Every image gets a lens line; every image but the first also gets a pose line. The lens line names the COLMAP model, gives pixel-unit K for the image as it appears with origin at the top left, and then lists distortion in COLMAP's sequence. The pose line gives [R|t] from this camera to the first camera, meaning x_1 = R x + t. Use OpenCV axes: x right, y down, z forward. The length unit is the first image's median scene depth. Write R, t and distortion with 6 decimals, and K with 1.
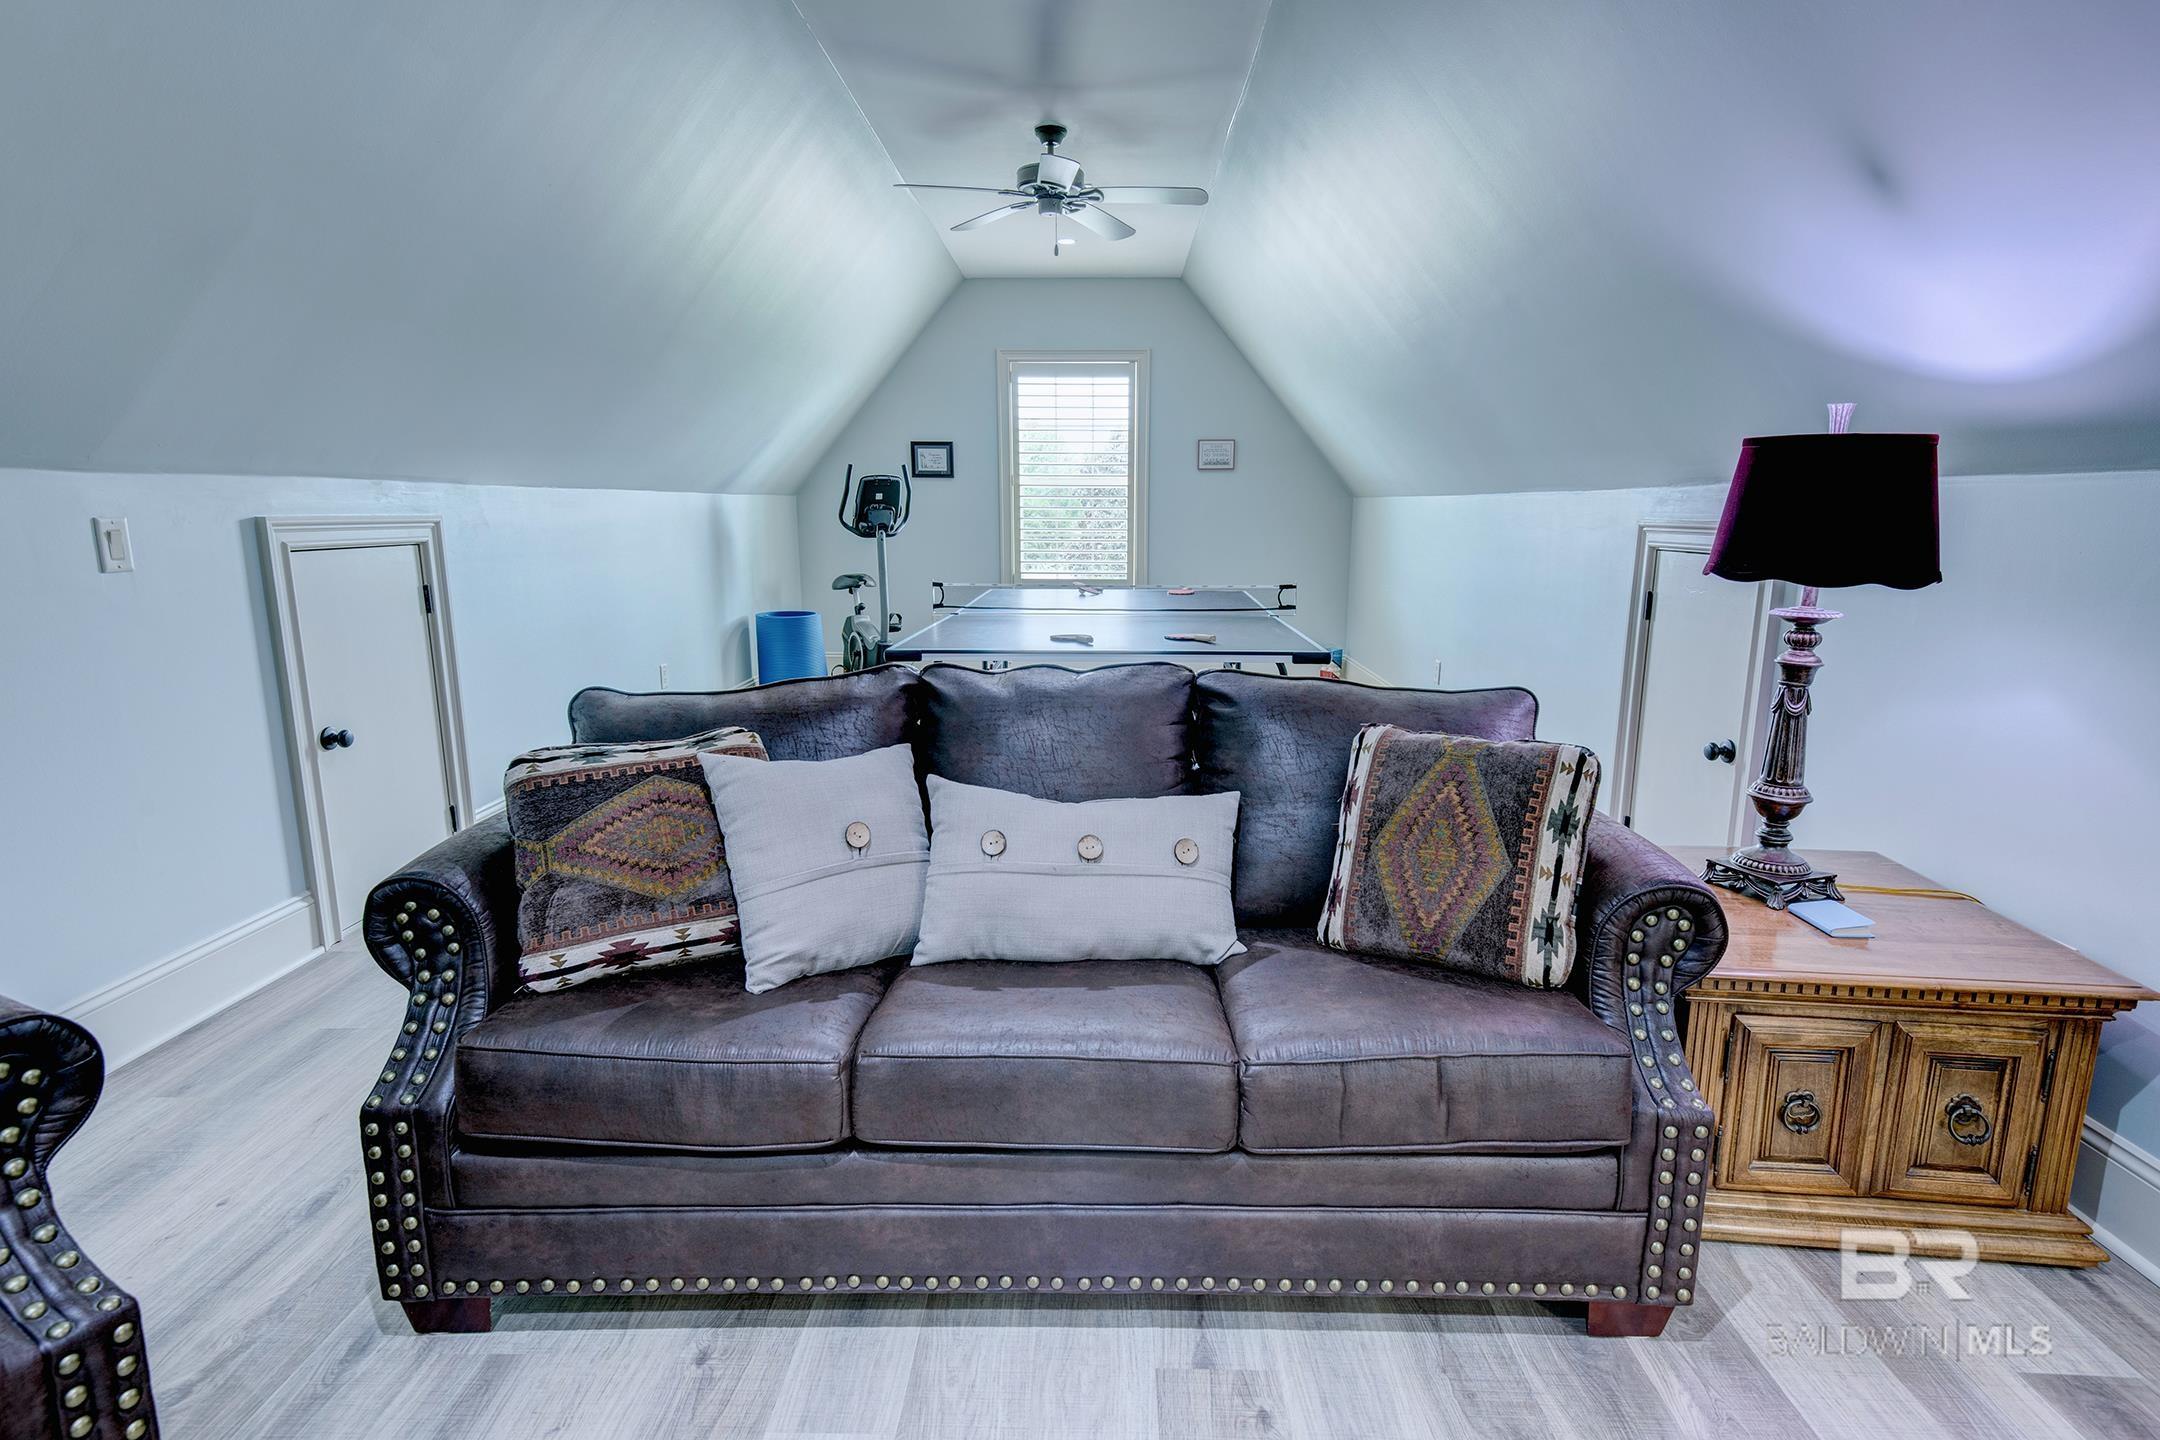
lens RADIAL K [[1056.3, 0, 1080.0], [0, 1056.3, 720.0], [0, 0, 1]] dist [0.075154, -0.033151]
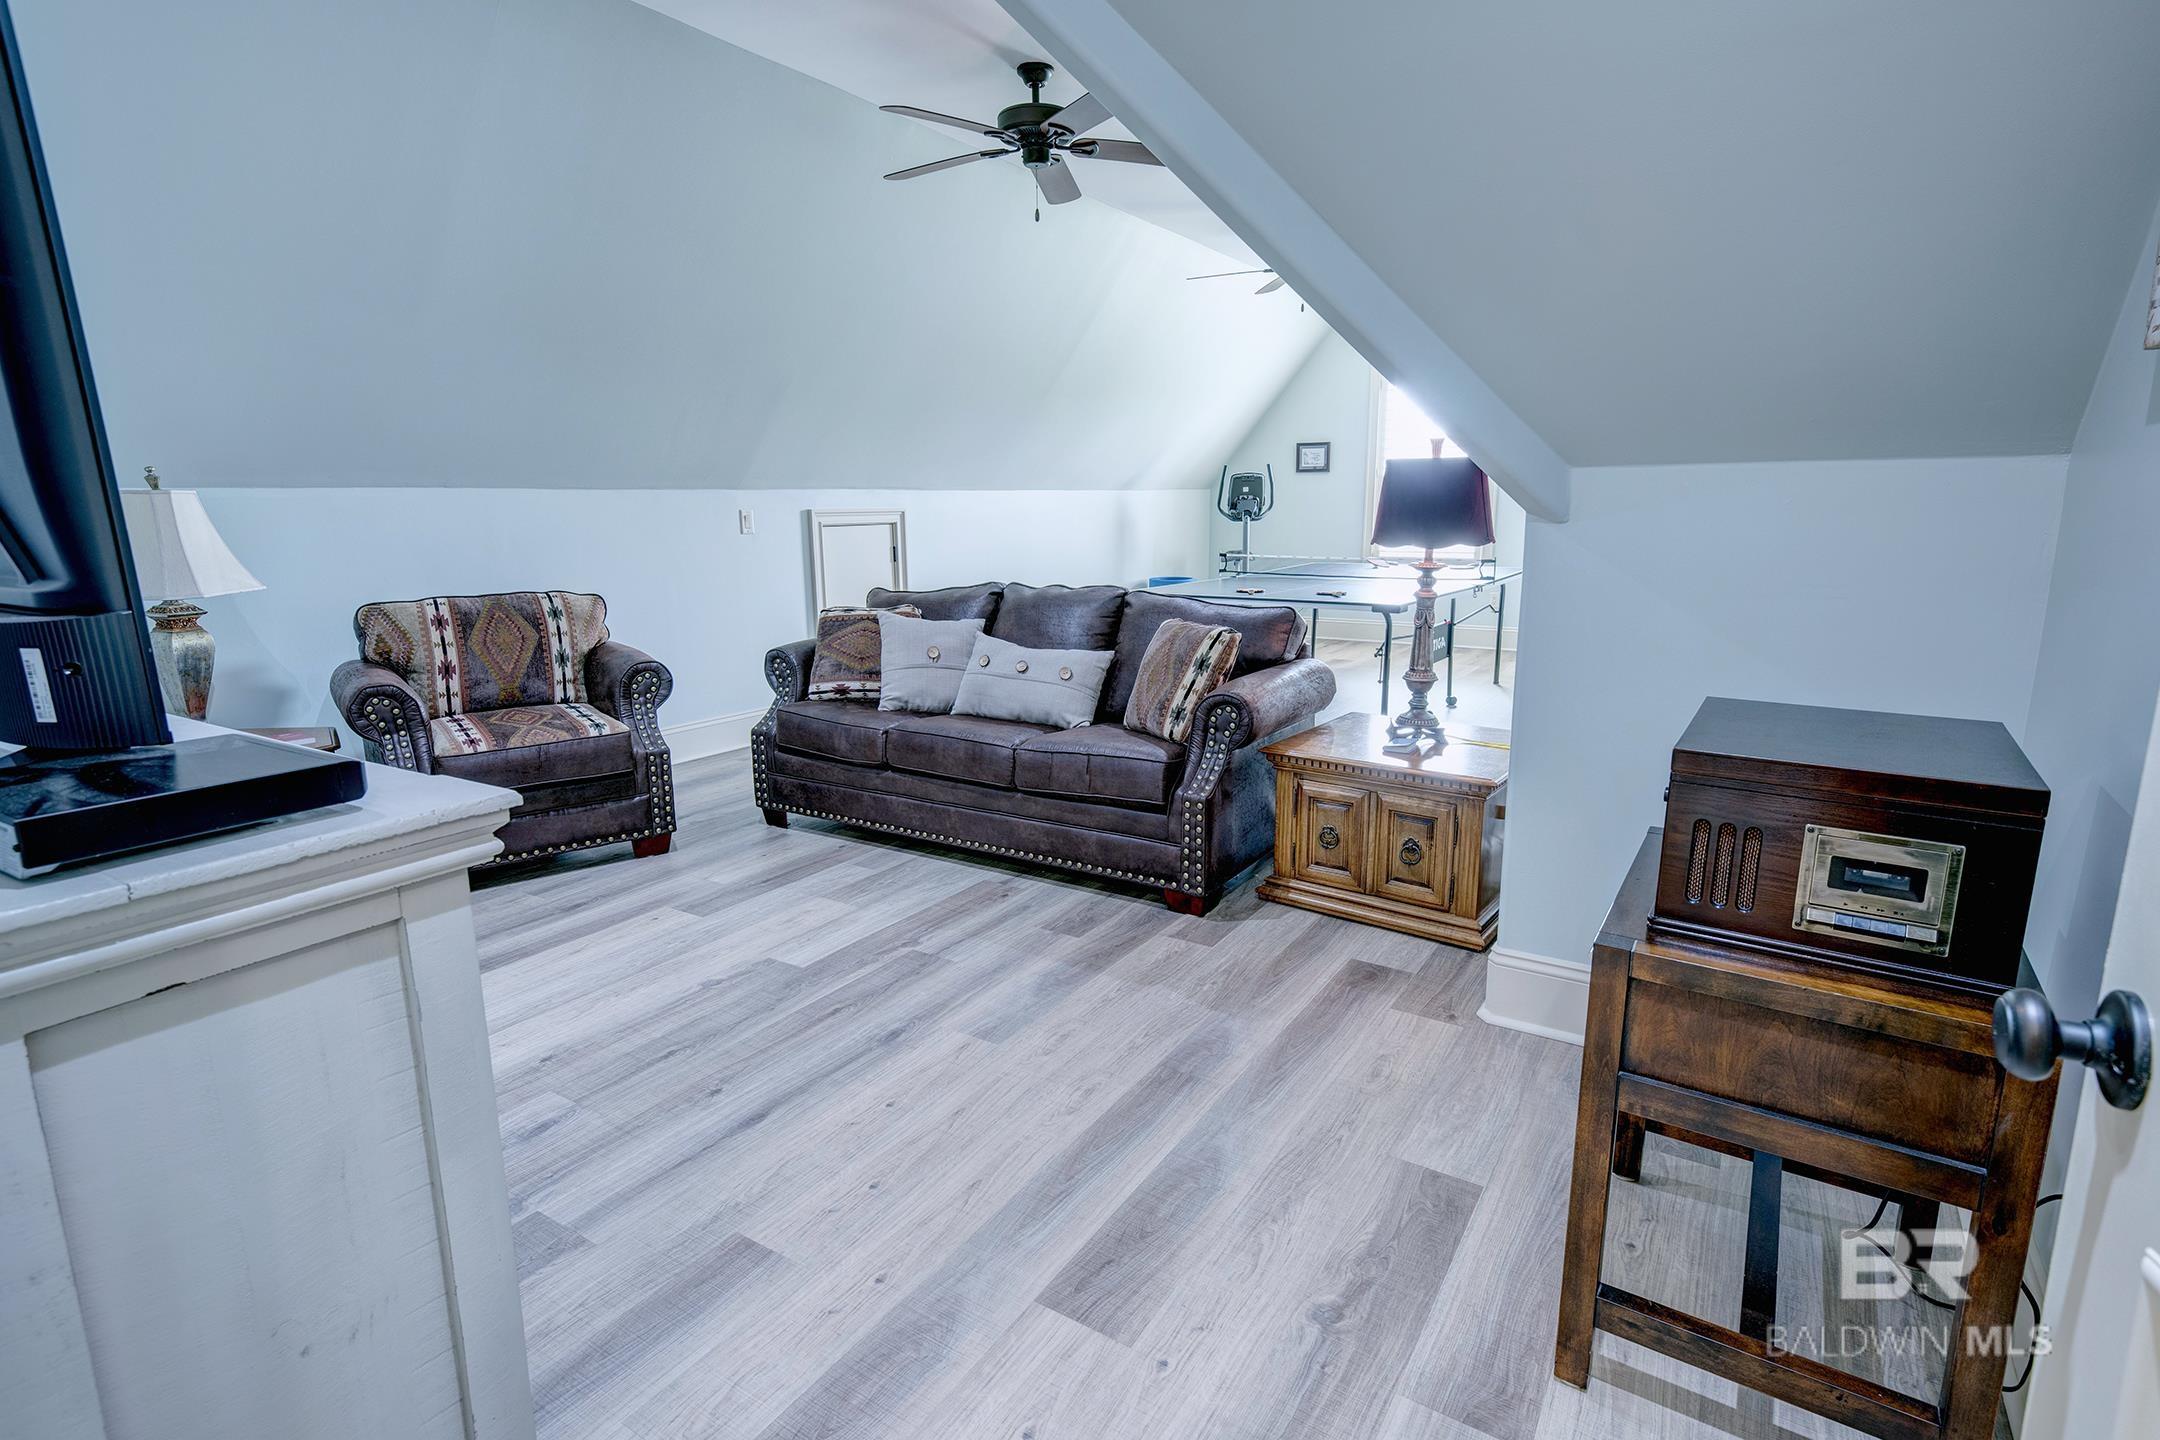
lens RADIAL K [[1056.3, 0, 1080.0], [0, 1056.3, 720.0], [0, 0, 1]] dist [0.075154, -0.033151]
pose [[0.852901, 0.099477, -0.512507, 1.232149], [-0.093920, 0.994899, 0.036808, 0.144595], [0.513555, 0.016741, 0.857894, -0.749611]]
